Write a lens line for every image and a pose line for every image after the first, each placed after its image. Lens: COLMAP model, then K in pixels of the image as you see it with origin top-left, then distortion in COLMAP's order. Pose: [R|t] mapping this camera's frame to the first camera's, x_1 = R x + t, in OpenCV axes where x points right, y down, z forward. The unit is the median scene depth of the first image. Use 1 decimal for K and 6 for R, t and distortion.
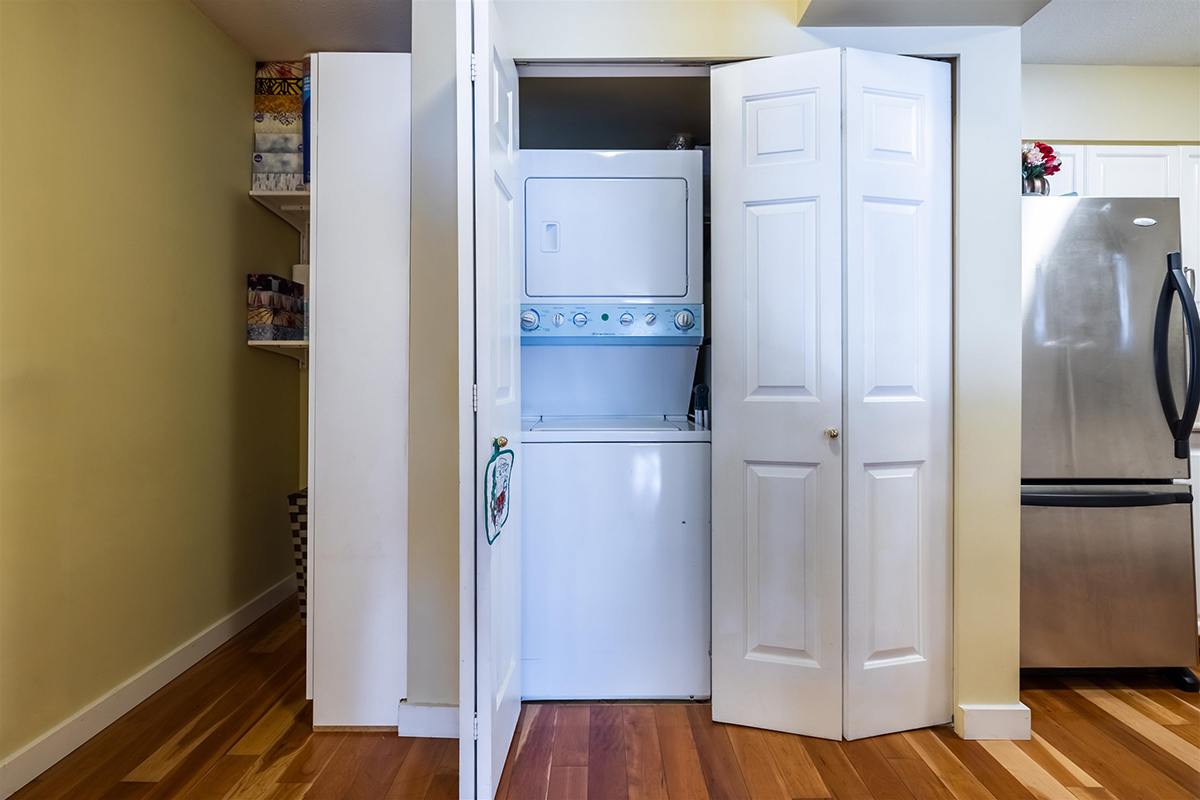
lens RADIAL K [[500.2, 0, 600.3], [0, 500.2, 368.8], [0, 0, 1]] dist [-0.001401, -0.000418]
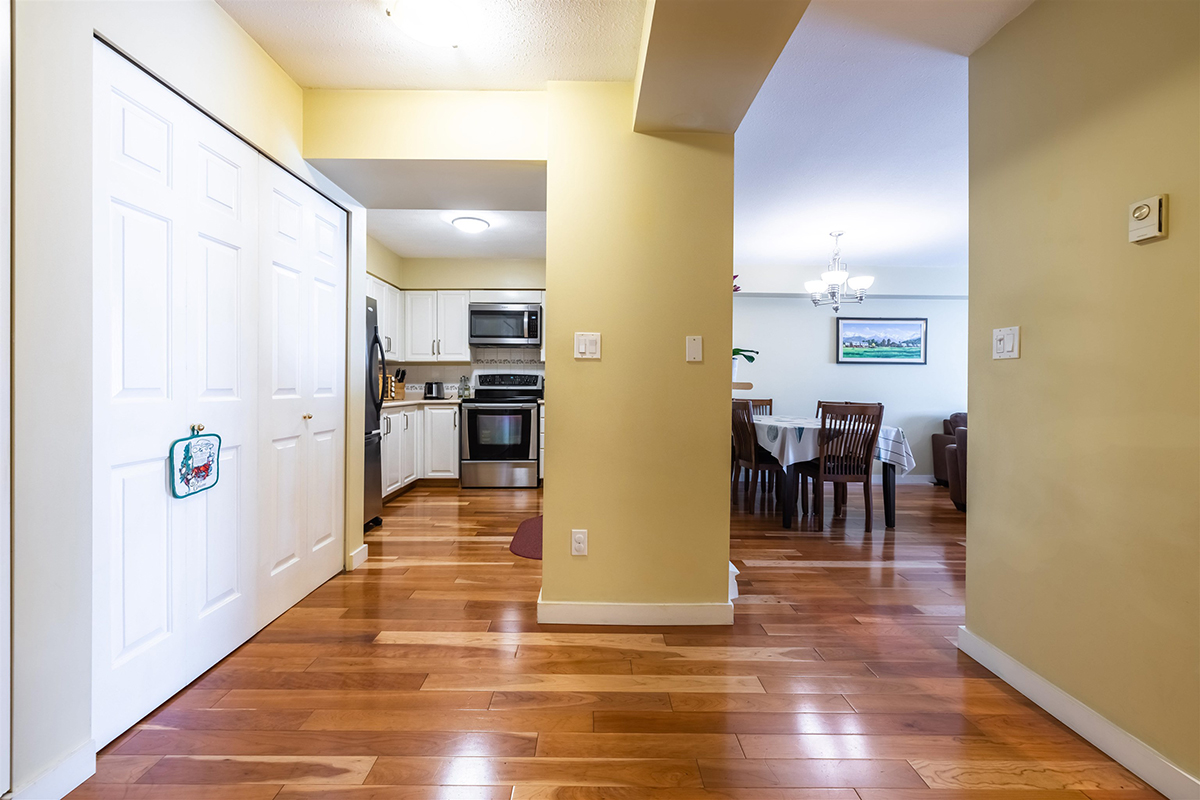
lens RADIAL K [[500.2, 0, 593.2], [0, 500.2, 391.6], [0, 0, 1]] dist [-0.001401, -0.000418]
pose [[0.010953, -0.013581, 0.999848, -0.953717], [-0.019023, 0.999724, 0.013787, 0.004371], [-0.999759, -0.019171, 0.010691, 0.042700]]
